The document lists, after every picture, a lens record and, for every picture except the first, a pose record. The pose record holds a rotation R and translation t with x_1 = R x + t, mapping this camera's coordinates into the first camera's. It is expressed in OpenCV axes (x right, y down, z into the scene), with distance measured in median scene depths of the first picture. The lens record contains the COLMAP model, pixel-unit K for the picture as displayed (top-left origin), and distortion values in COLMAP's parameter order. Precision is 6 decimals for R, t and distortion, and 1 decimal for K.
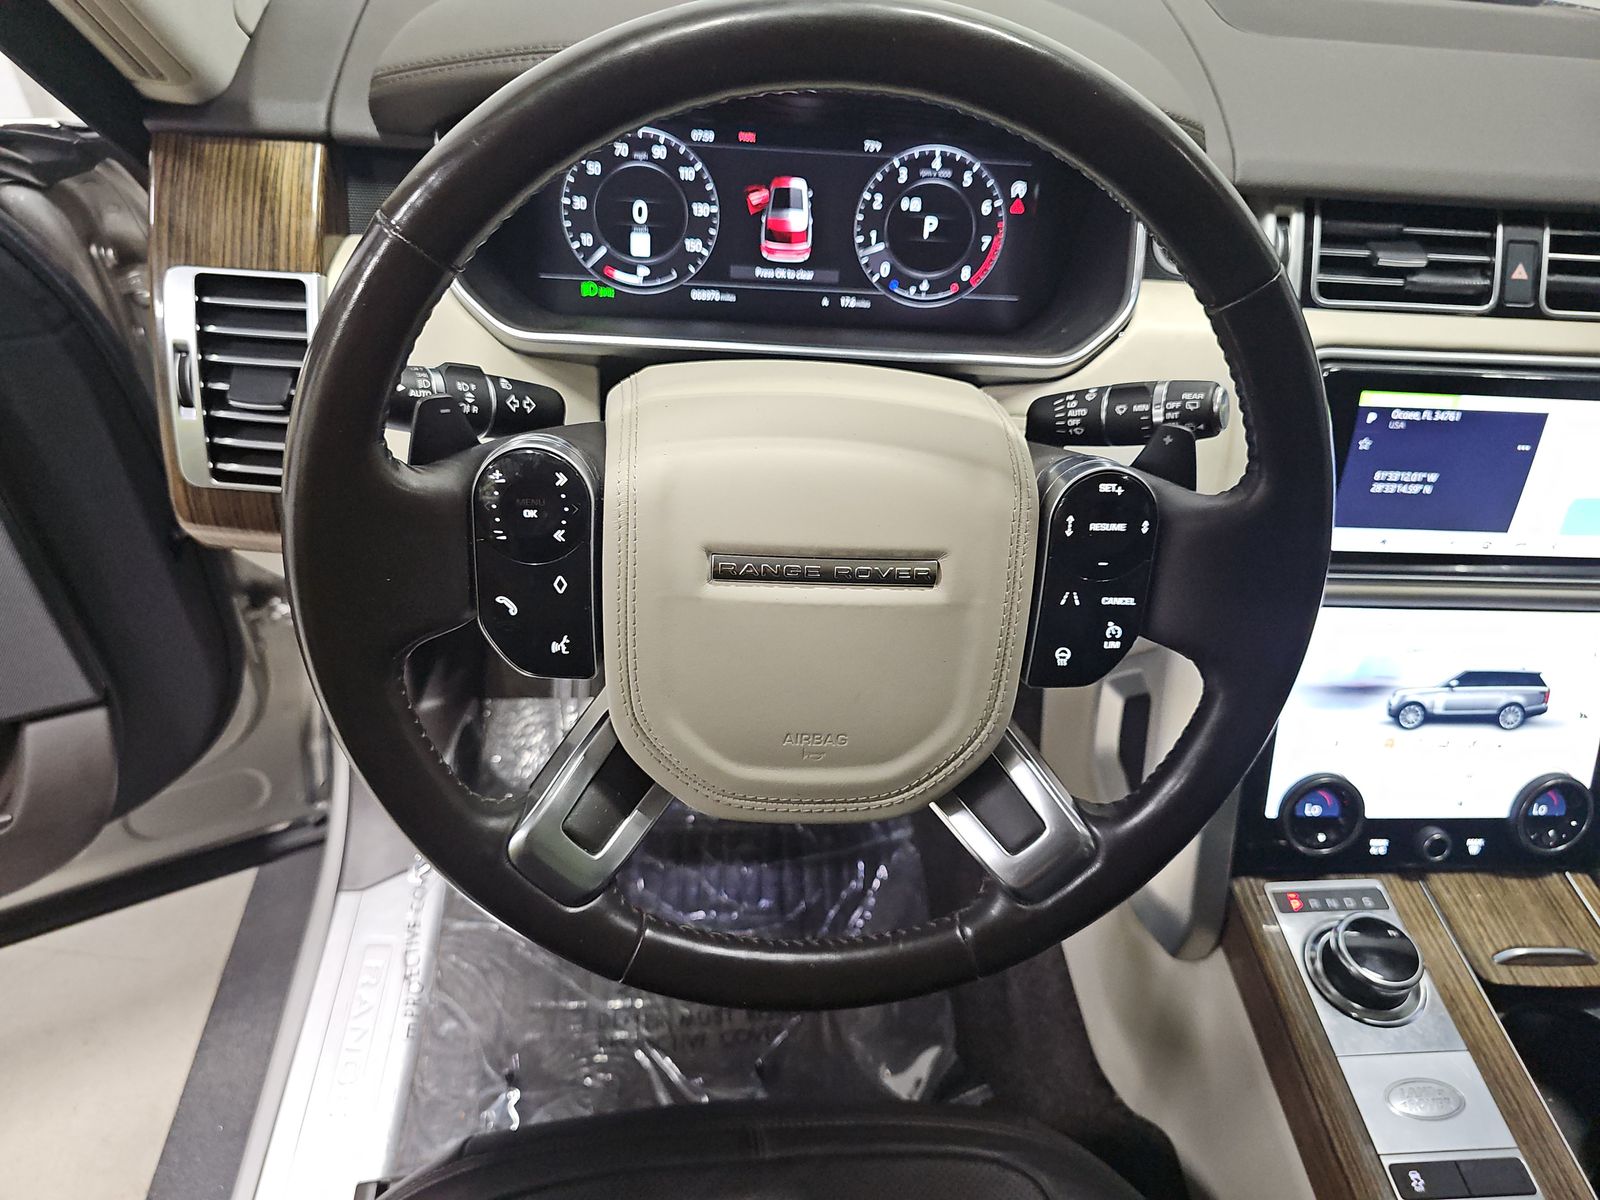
lens RADIAL K [[1066.3, 0, 797.2], [0, 1066.3, 601.6], [0, 0, 1]] dist [0.002756, -0.007775]
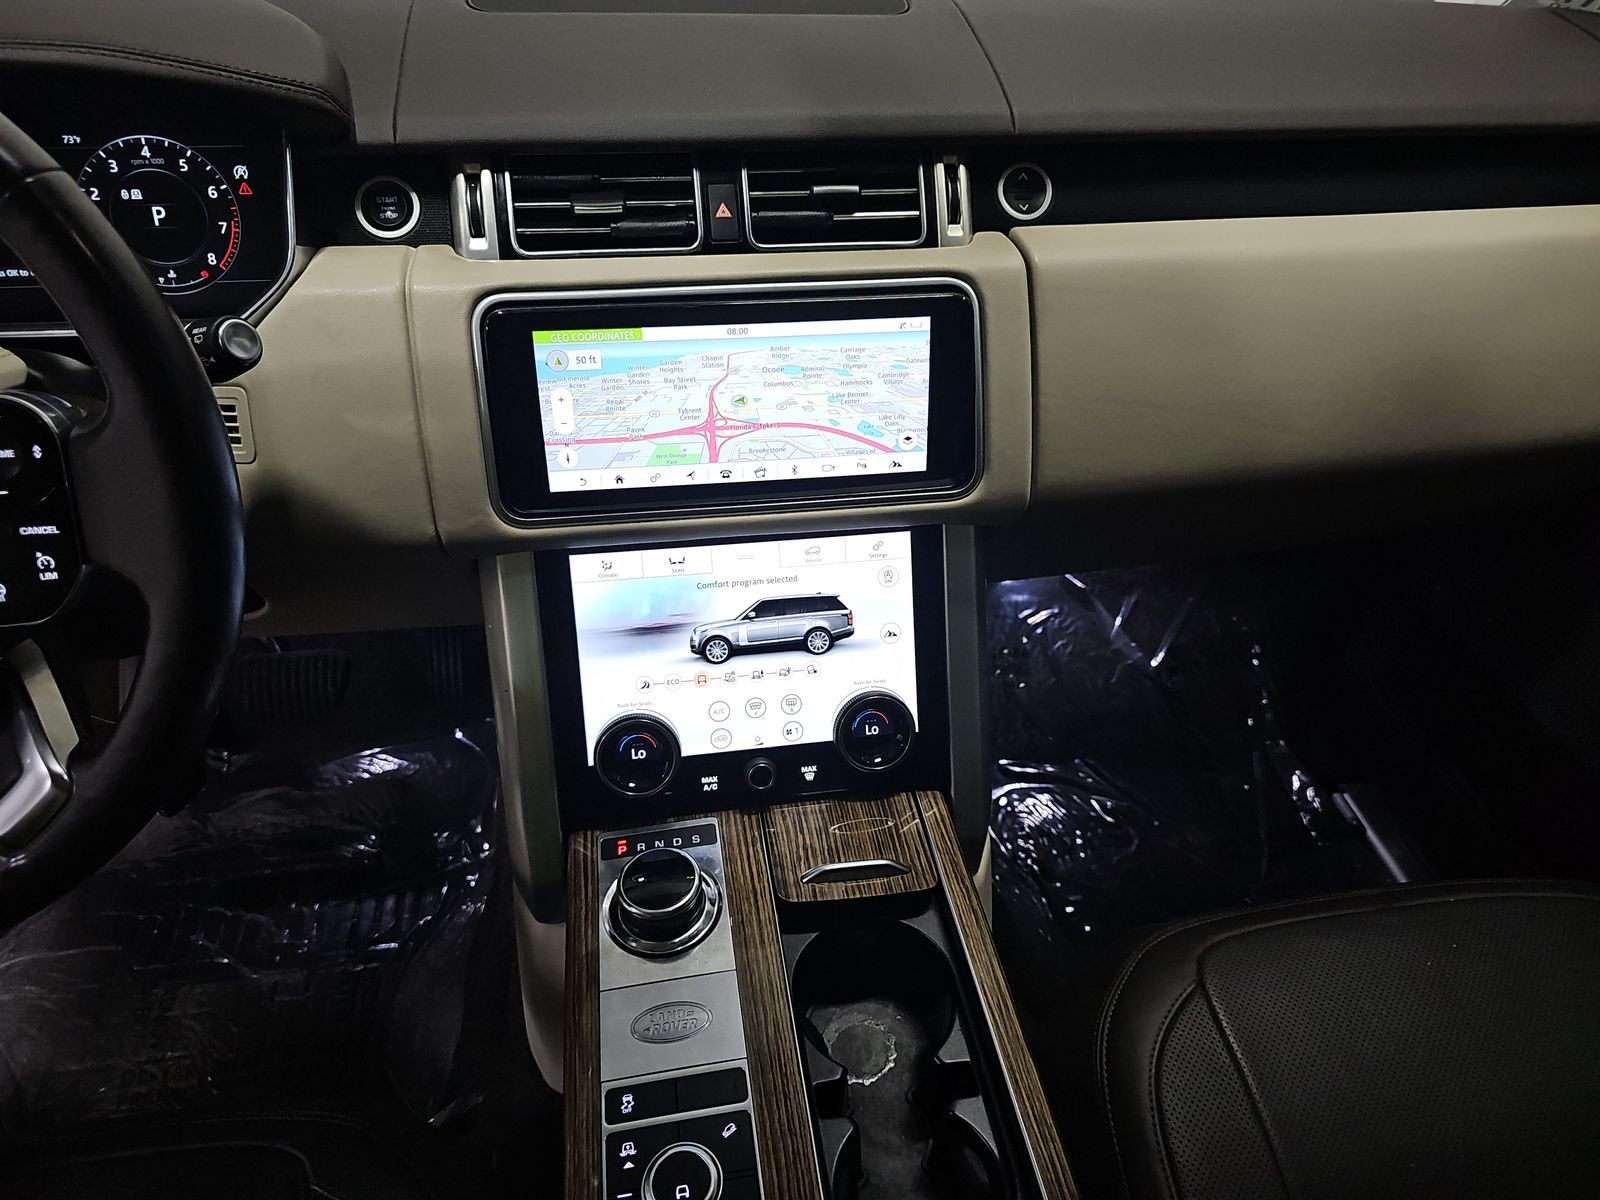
lens RADIAL K [[1066.3, 0, 799.4], [0, 1066.3, 601.8], [0, 0, 1]] dist [0.002756, -0.007775]
pose [[0.992302, -0.101652, 0.070736, 0.623321], [0.105362, 0.993133, -0.050849, 0.128501], [-0.065081, 0.057911, 0.996198, -0.023319]]
